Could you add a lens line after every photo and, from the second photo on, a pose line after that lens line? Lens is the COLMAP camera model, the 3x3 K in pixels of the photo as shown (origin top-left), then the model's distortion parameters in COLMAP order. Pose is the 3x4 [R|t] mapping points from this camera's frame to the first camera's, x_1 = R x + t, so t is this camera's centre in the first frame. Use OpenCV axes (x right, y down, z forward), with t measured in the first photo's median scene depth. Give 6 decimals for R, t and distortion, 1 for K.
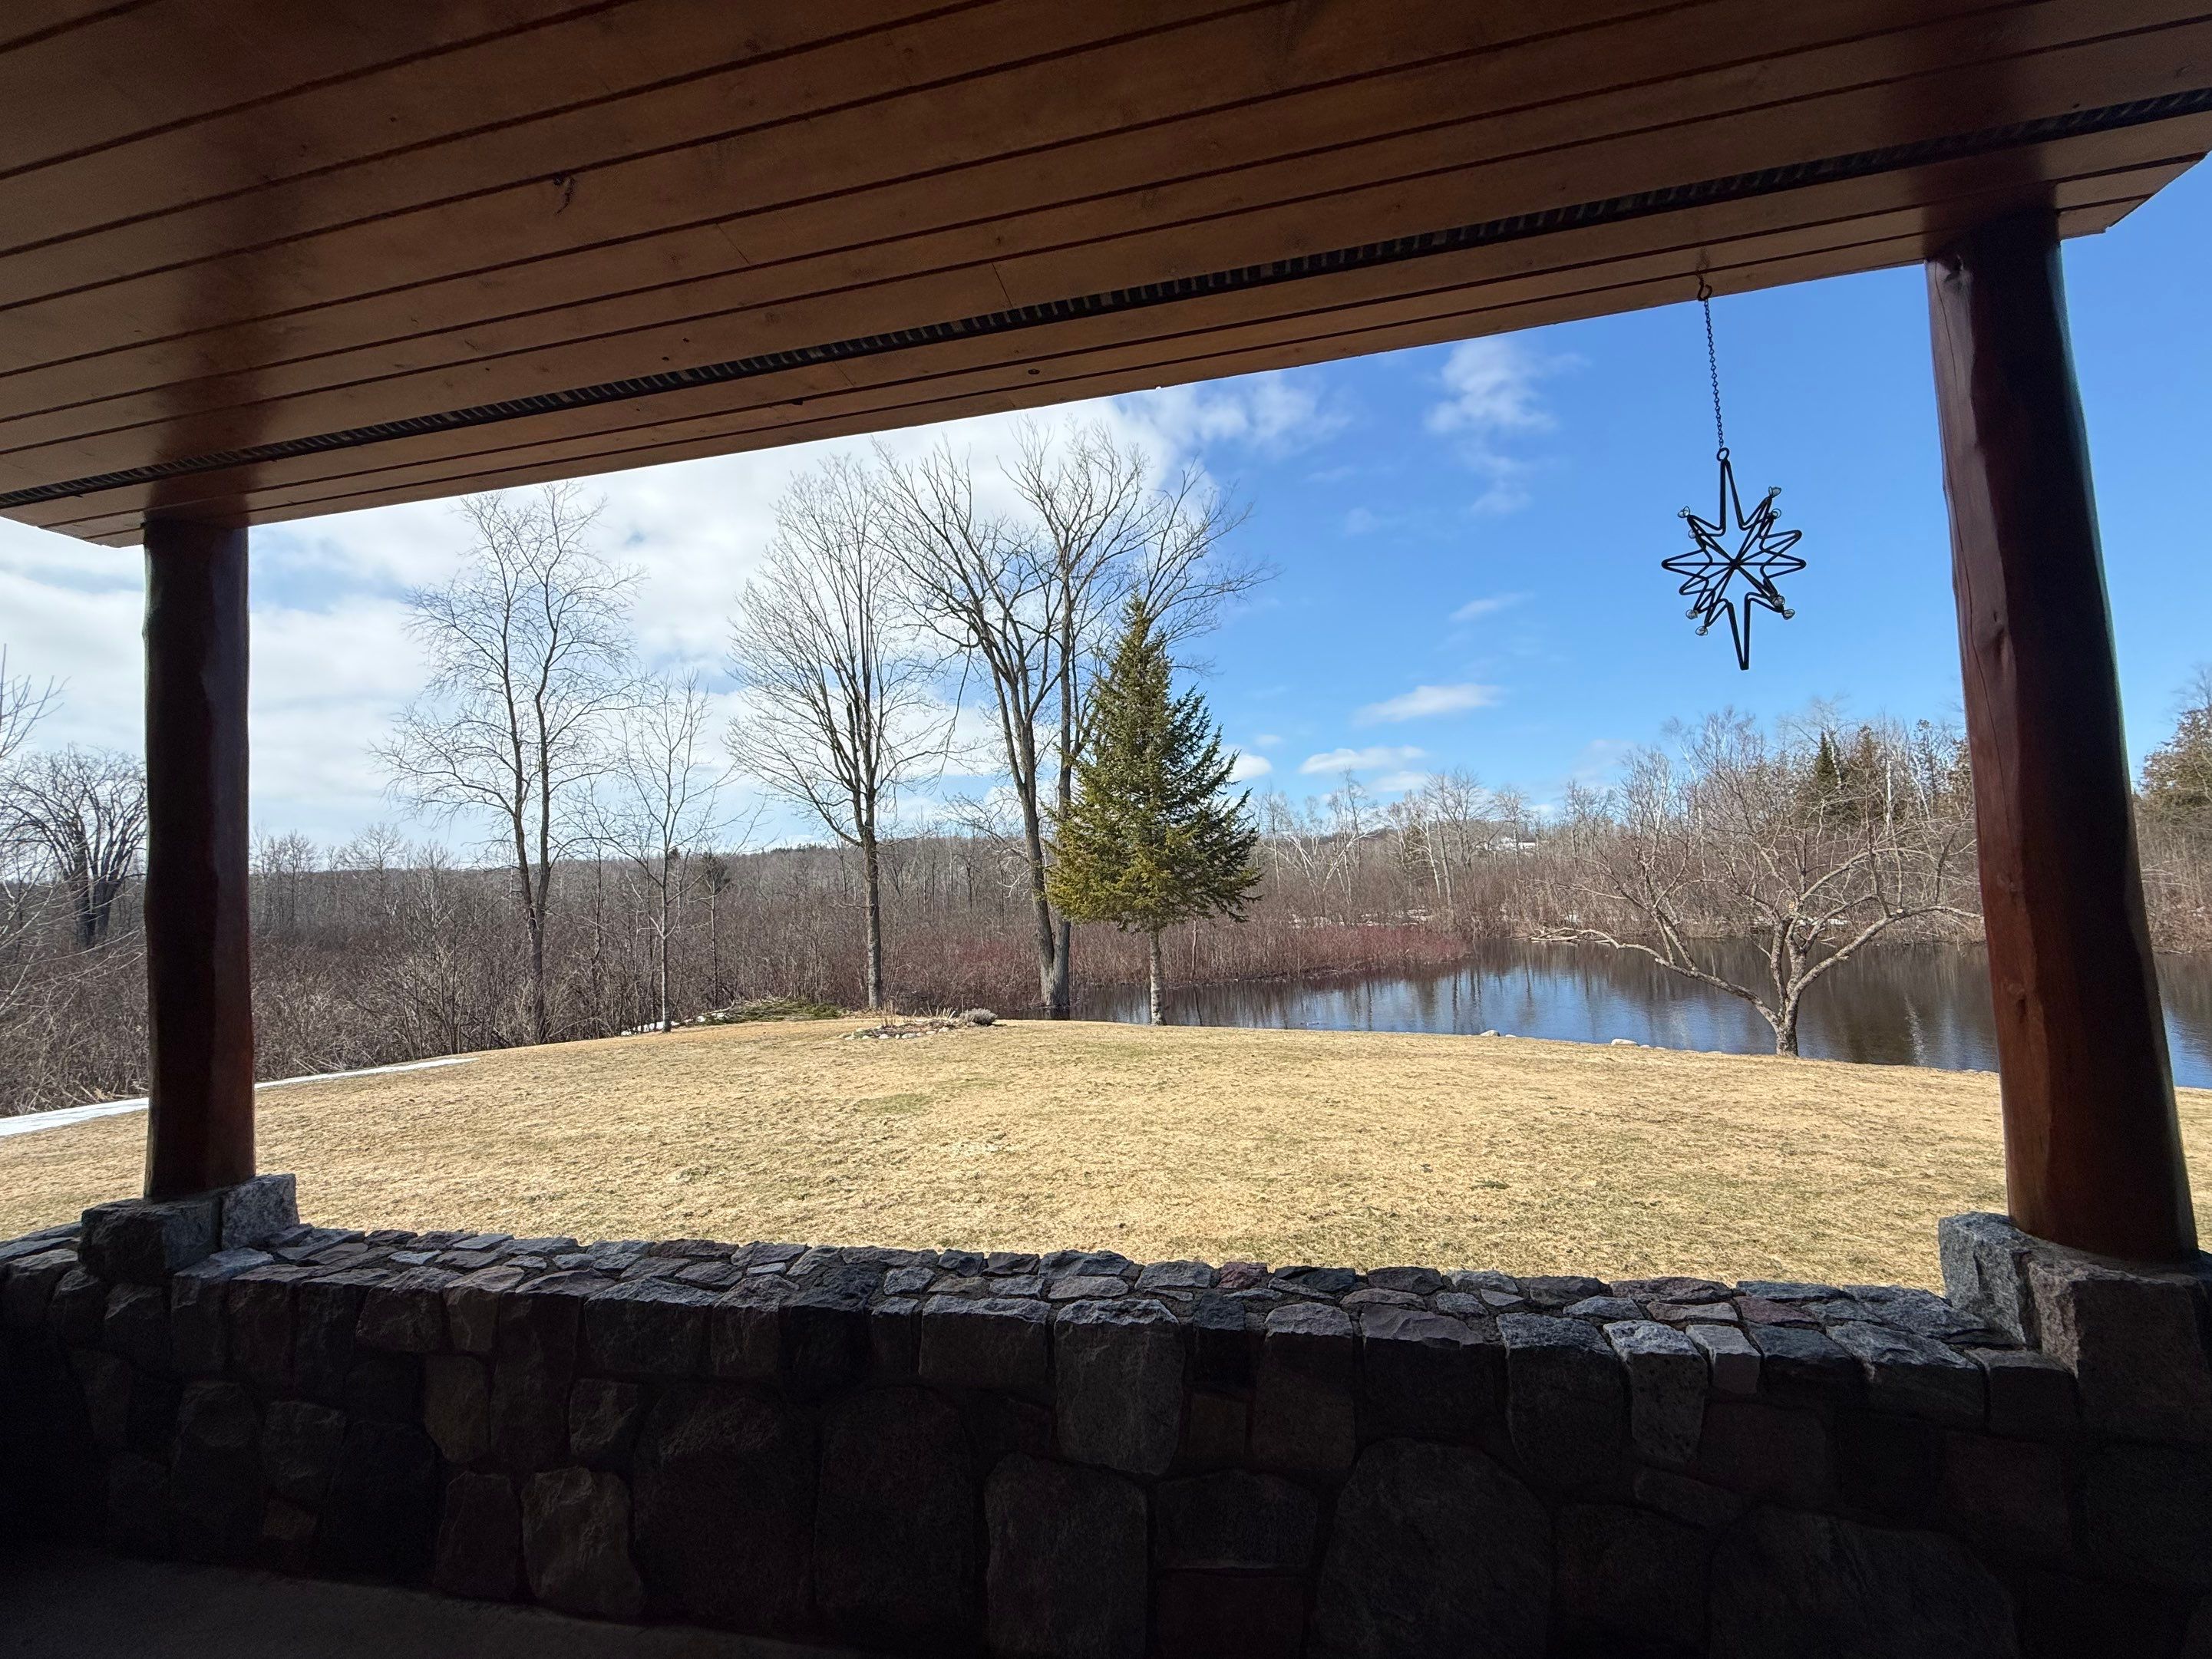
lens RADIAL K [[875.5, 0, 1099.5], [0, 875.5, 833.3], [0, 0, 1]] dist [0.000302, 0.000110]
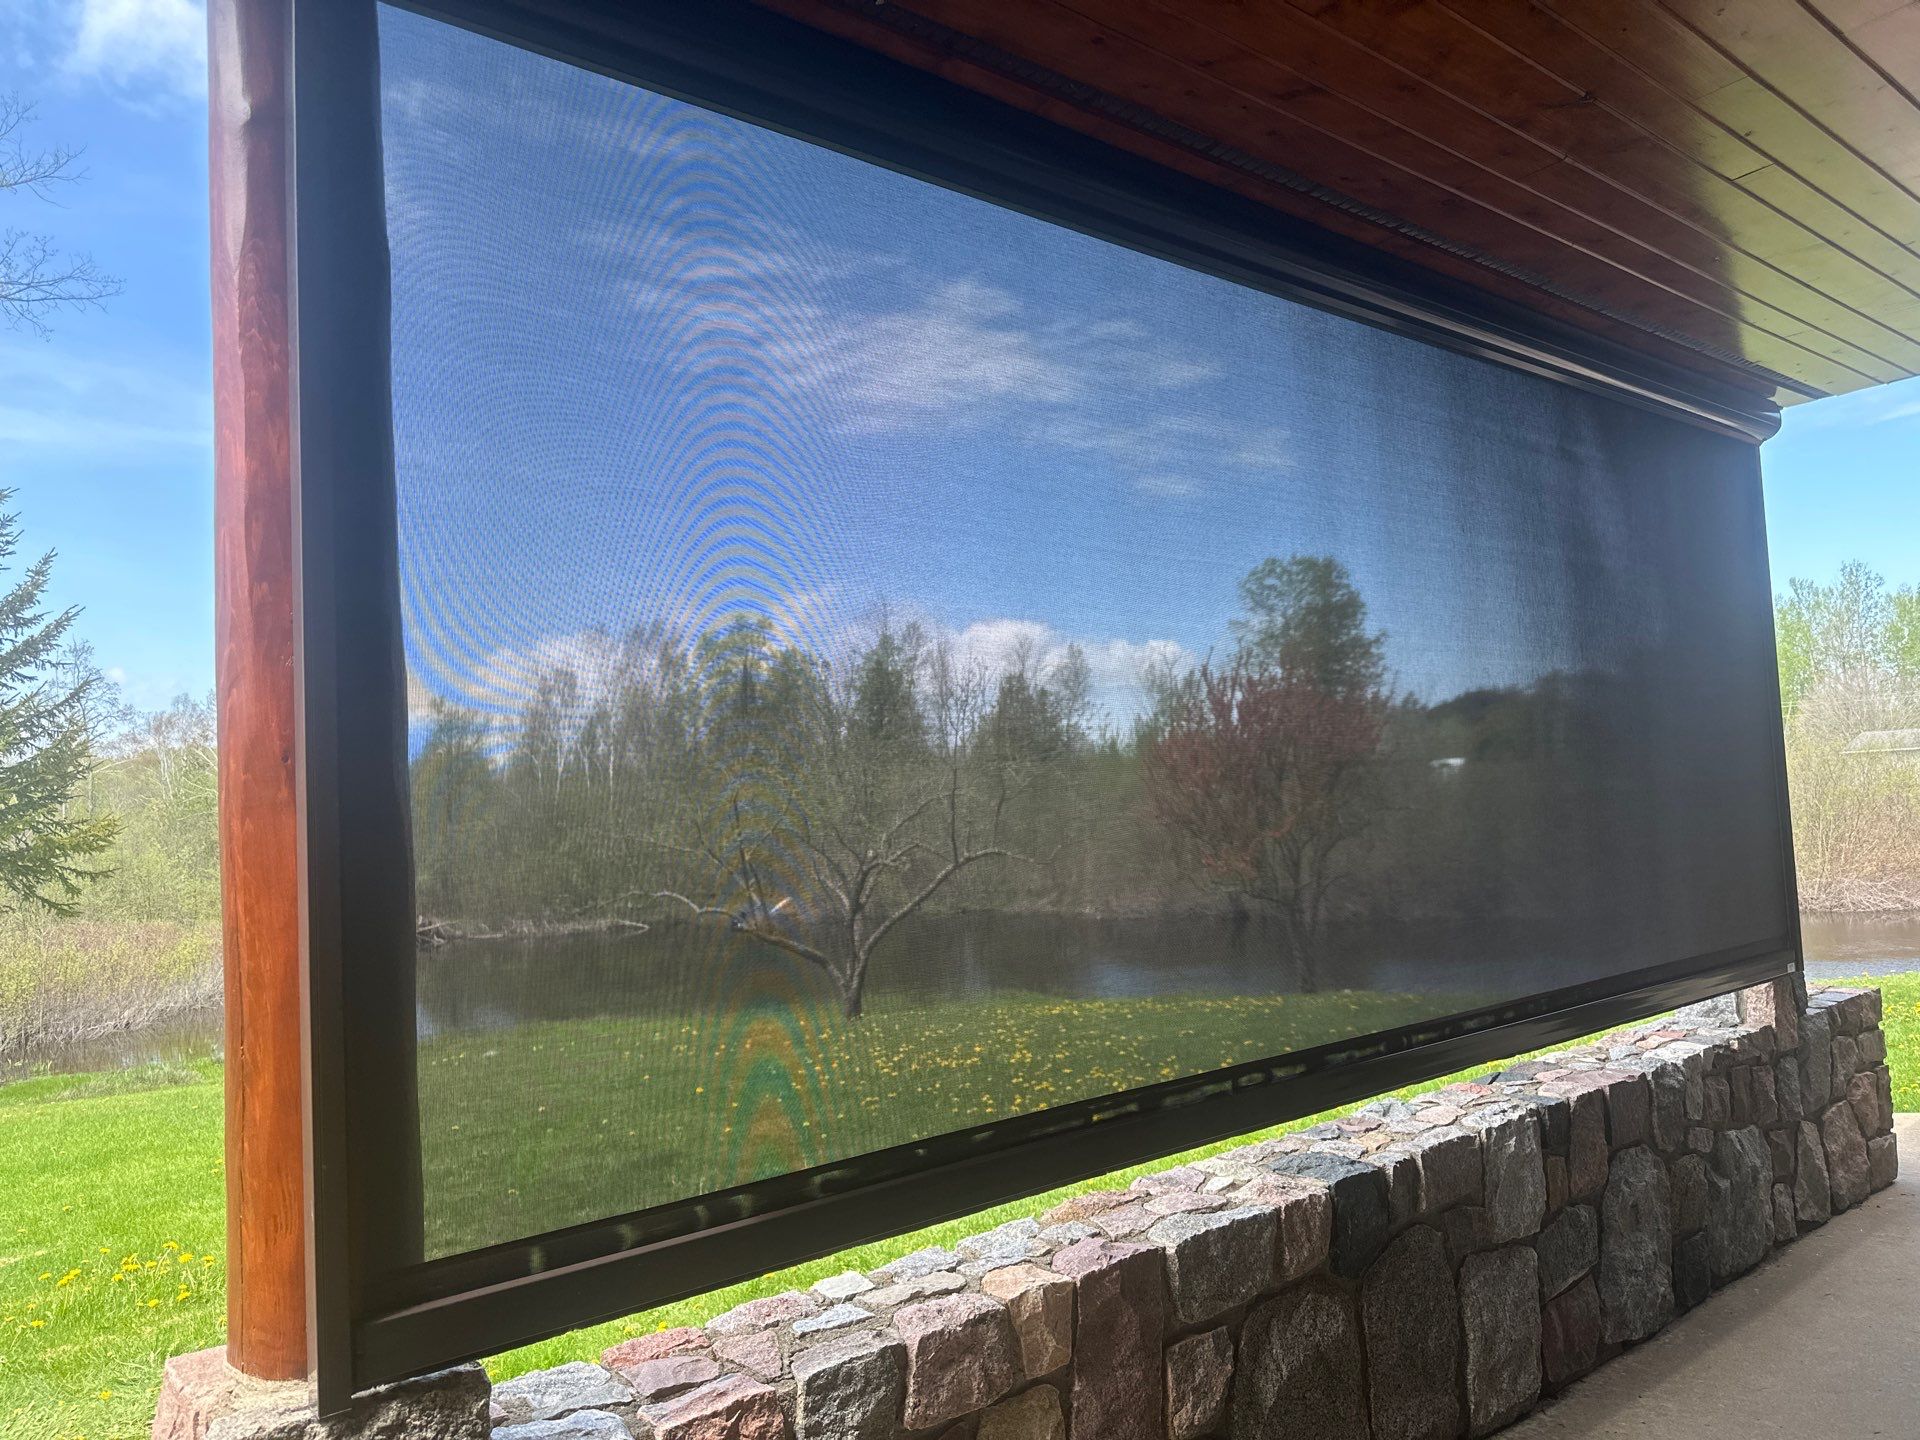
lens RADIAL K [[1353.6, 0, 958.3], [0, 1353.6, 732.3], [0, 0, 1]] dist [0.037371, -0.039567]
pose [[0.628509, 0.056281, 0.775763, -0.180412], [-0.032719, 0.998409, -0.045925, 0.013202], [-0.777114, 0.003482, 0.629350, 0.038440]]
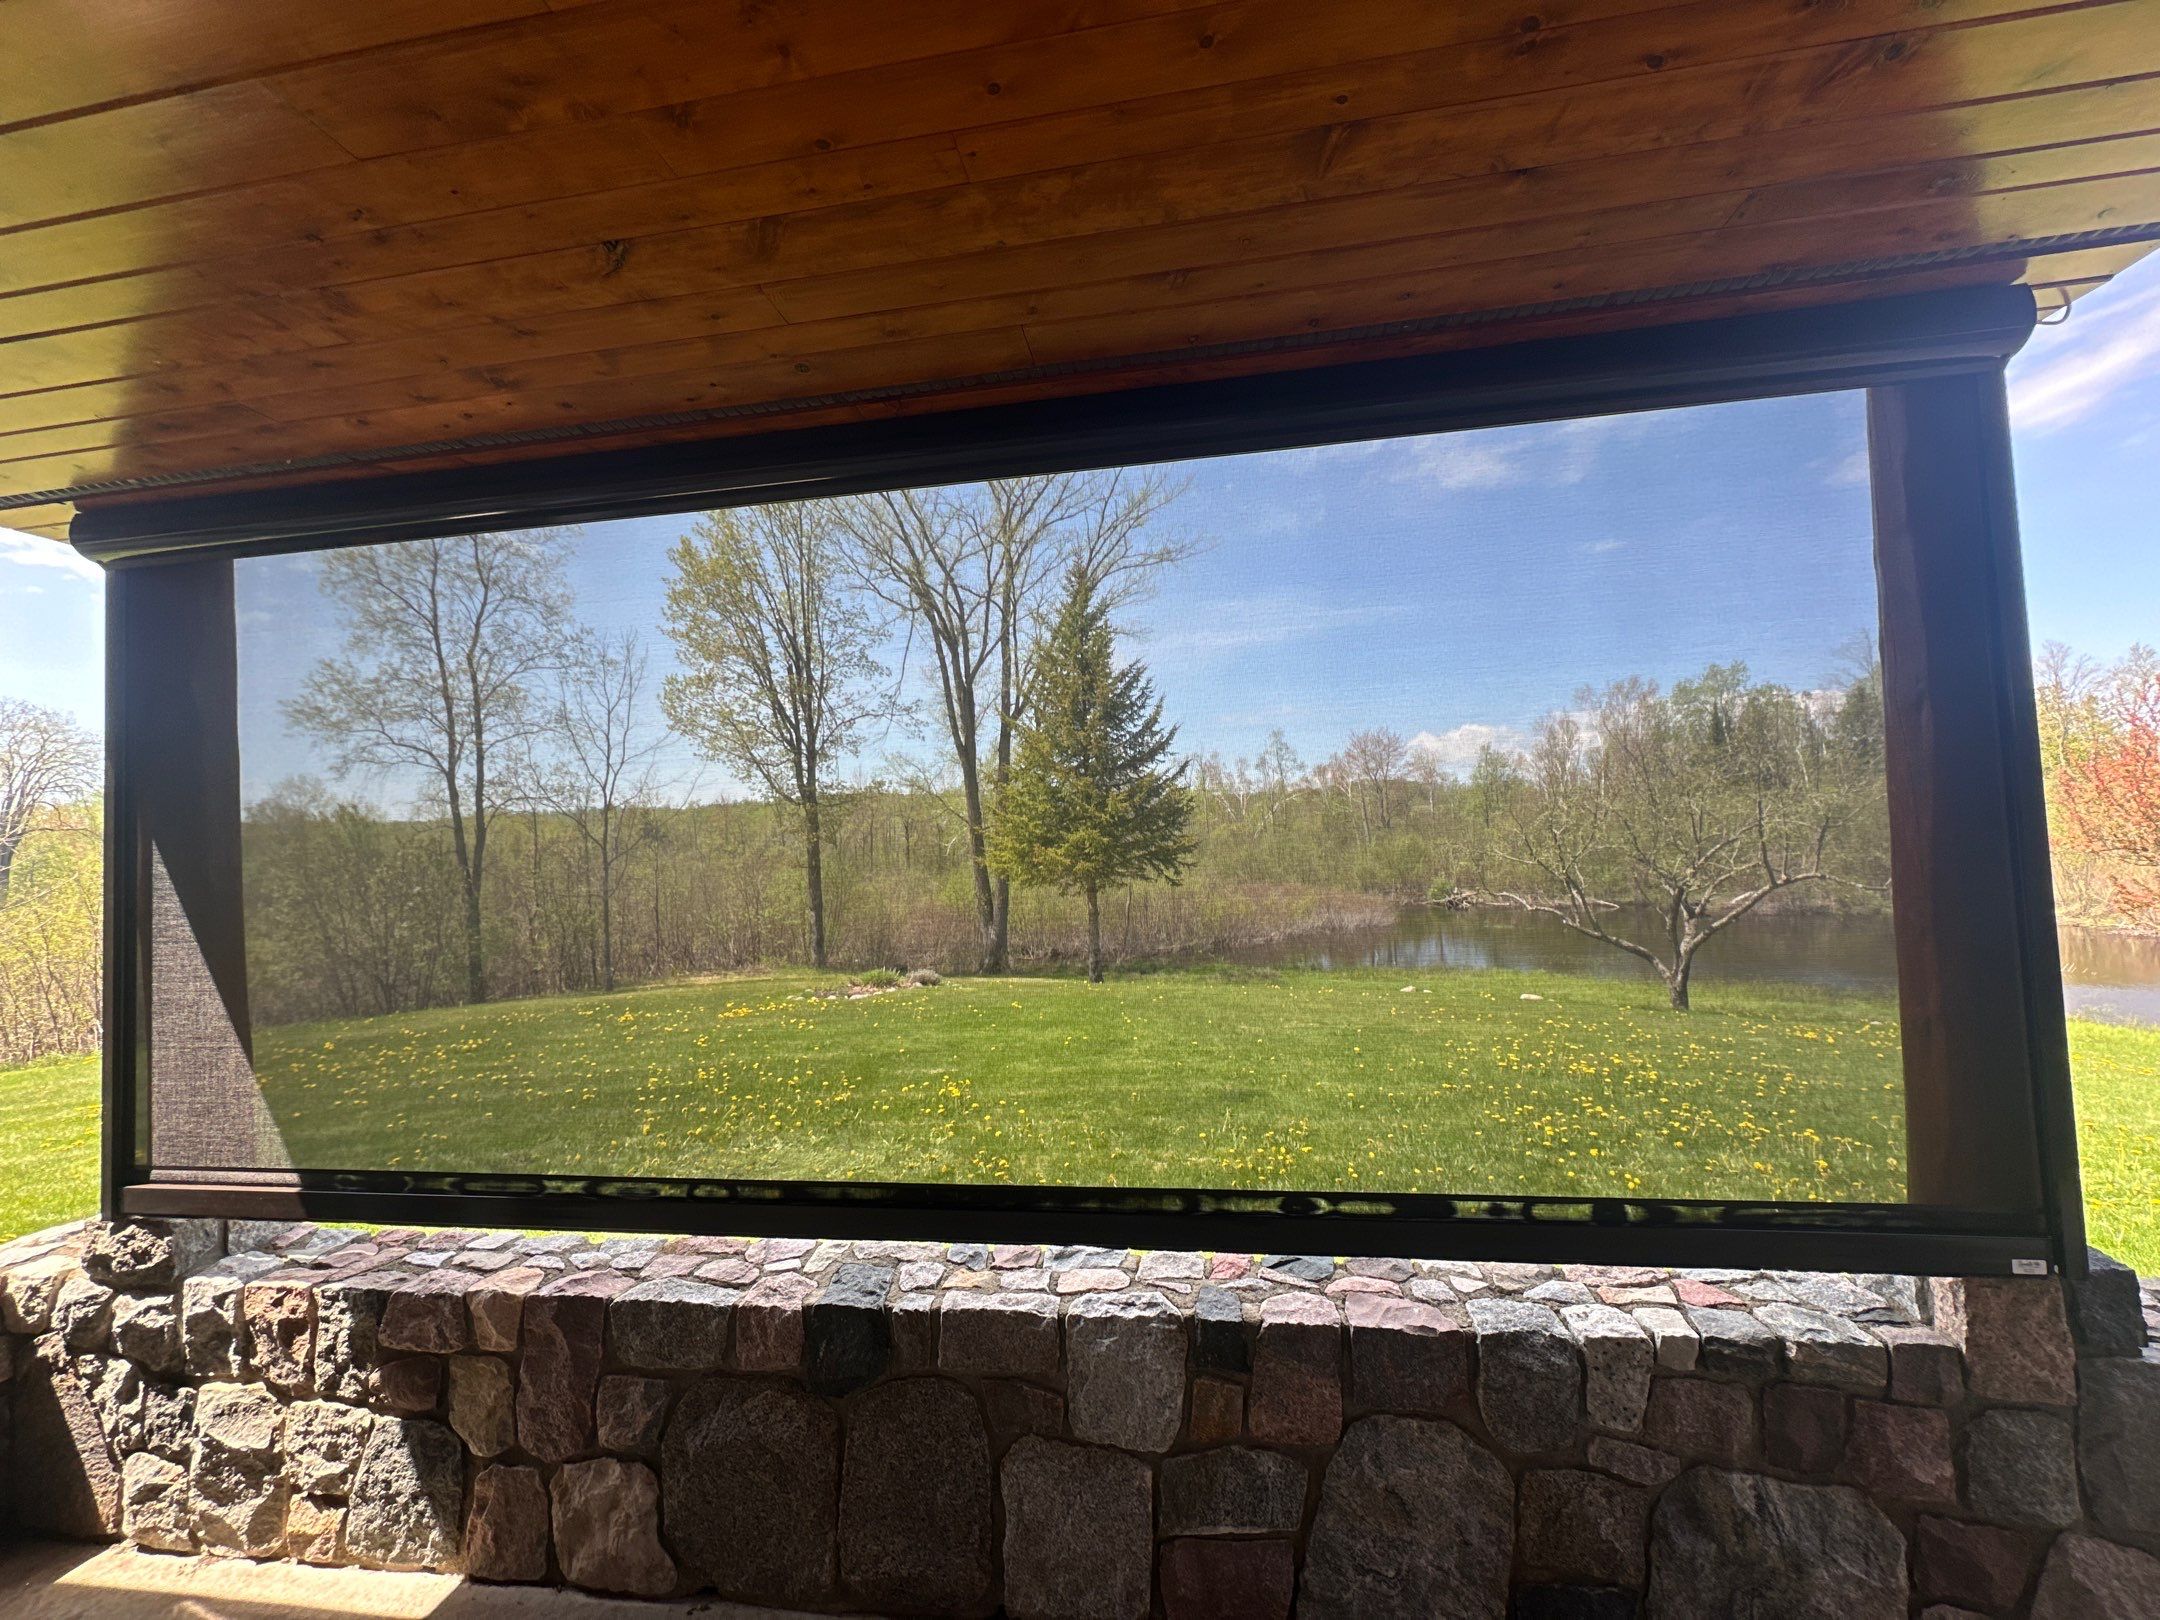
lens RADIAL K [[856.0, 0, 1079.2], [0, 856.0, 816.0], [0, 0, 1]] dist [0.000992, 0.000031]
pose [[0.998598, 0.005450, 0.052655, -0.008928], [-0.006985, 0.999555, 0.029005, -0.008560], [-0.052474, -0.029332, 0.998191, -0.003758]]
